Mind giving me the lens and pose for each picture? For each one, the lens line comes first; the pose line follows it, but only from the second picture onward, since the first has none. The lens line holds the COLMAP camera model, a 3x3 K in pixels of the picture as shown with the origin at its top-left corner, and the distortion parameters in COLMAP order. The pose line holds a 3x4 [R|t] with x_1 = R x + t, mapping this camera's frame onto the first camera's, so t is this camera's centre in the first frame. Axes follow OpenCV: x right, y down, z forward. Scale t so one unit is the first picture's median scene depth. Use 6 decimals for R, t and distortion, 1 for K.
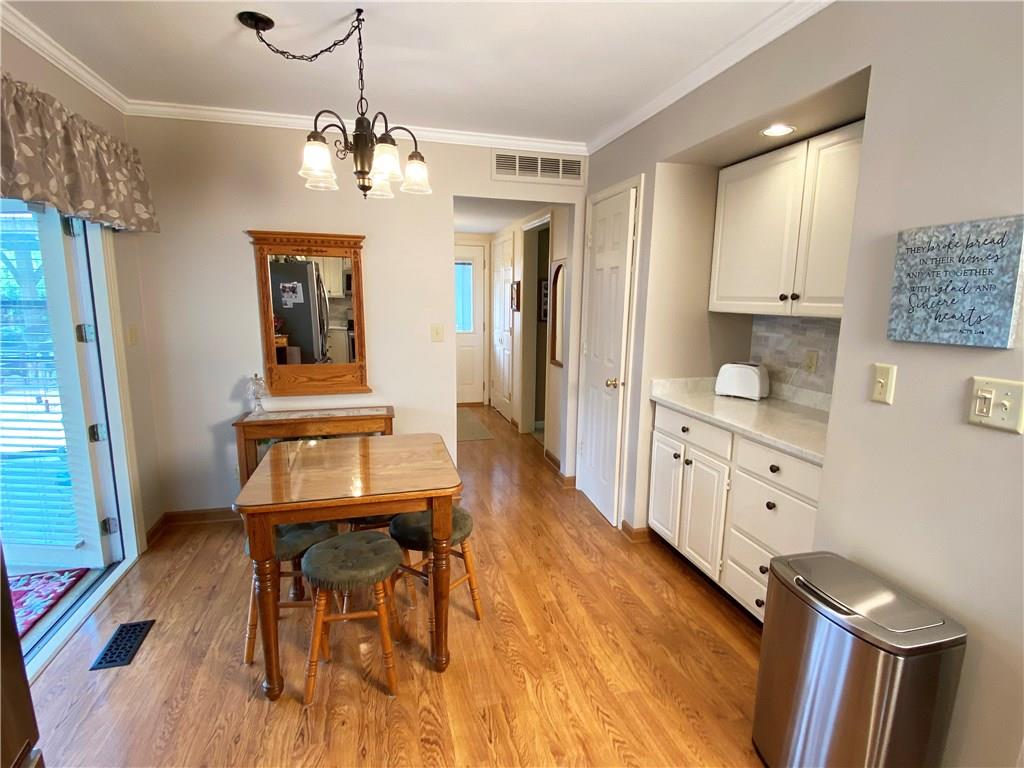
lens RADIAL K [[507.8, 0, 509.1], [0, 507.8, 385.9], [0, 0, 1]] dist [-0.001944, -0.000207]
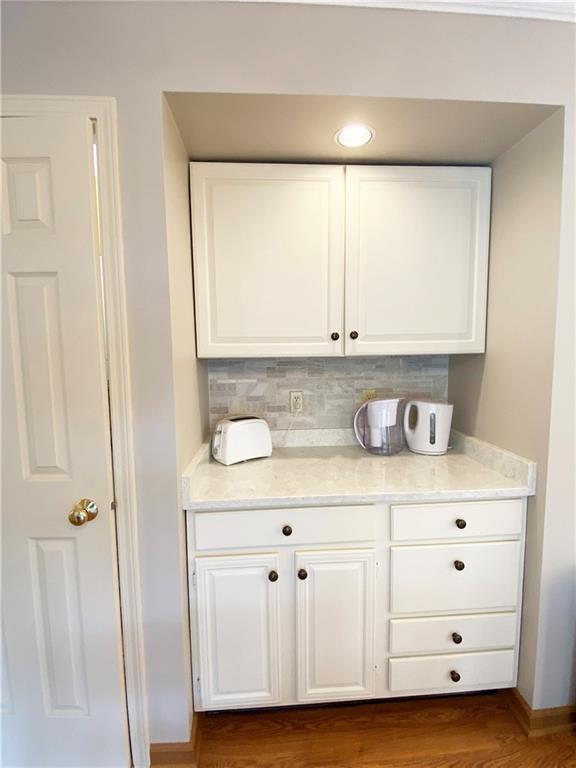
lens RADIAL K [[373.5, 0, 288.3], [0, 373.5, 386.0], [0, 0, 1]] dist [0.021377, -0.010337]
pose [[0.193662, -0.114501, 0.974364, -0.114289], [0.187591, 0.979163, 0.077780, -0.137636], [-0.962967, 0.167719, 0.211106, 0.847002]]
